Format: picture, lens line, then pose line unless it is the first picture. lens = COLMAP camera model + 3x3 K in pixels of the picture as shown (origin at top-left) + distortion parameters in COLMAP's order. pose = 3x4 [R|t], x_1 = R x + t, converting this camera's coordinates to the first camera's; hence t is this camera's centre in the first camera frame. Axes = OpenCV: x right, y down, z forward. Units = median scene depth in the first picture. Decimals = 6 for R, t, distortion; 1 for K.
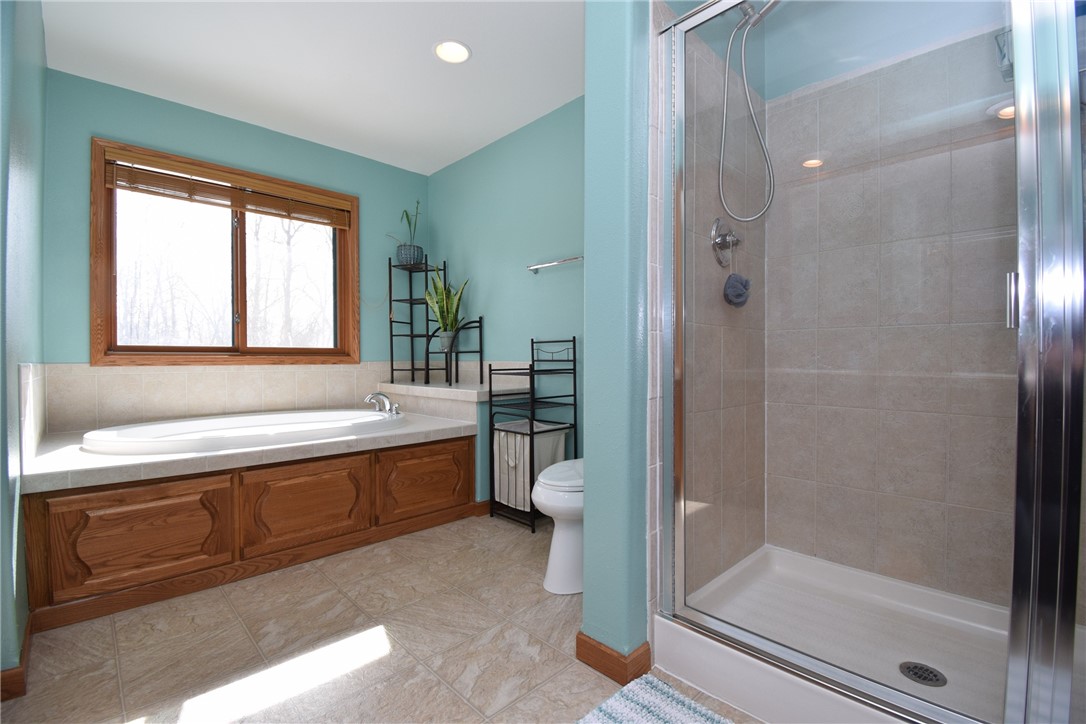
lens RADIAL K [[480.2, 0, 548.0], [0, 480.2, 365.5], [0, 0, 1]] dist [0.022054, -0.027333]
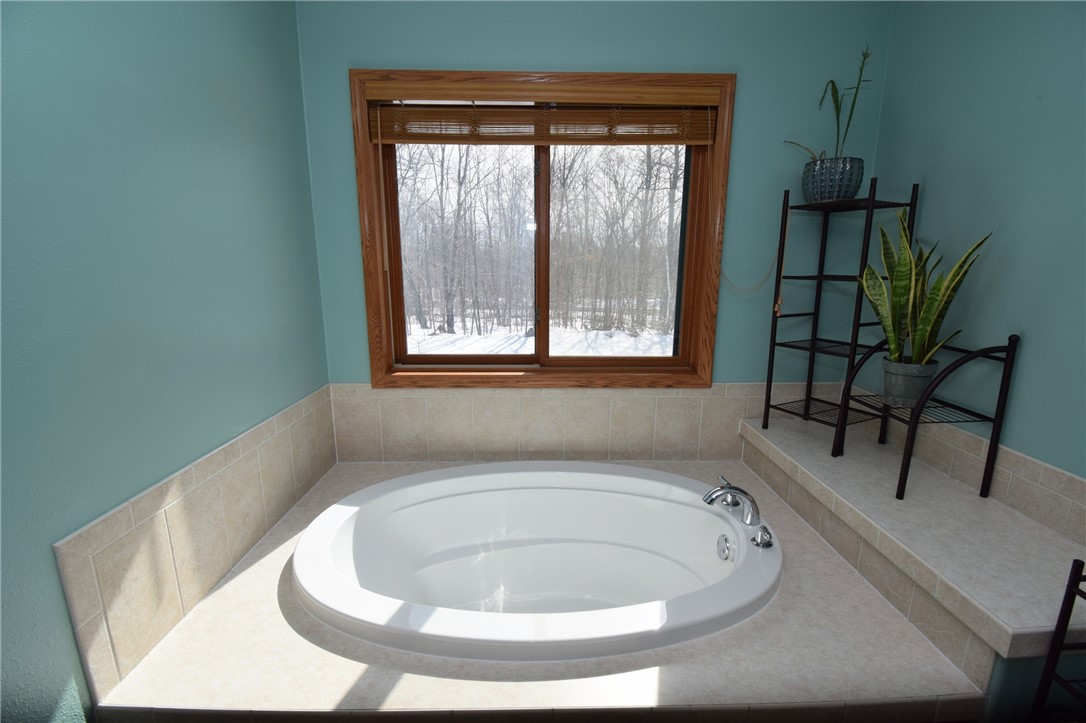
lens RADIAL K [[480.2, 0, 548.0], [0, 480.2, 365.0], [0, 0, 1]] dist [0.022054, -0.027333]
pose [[0.726642, 0.147844, -0.670920, -0.149380], [-0.015209, 0.979793, 0.199436, -0.146418], [0.686848, -0.134714, 0.714207, 0.458876]]
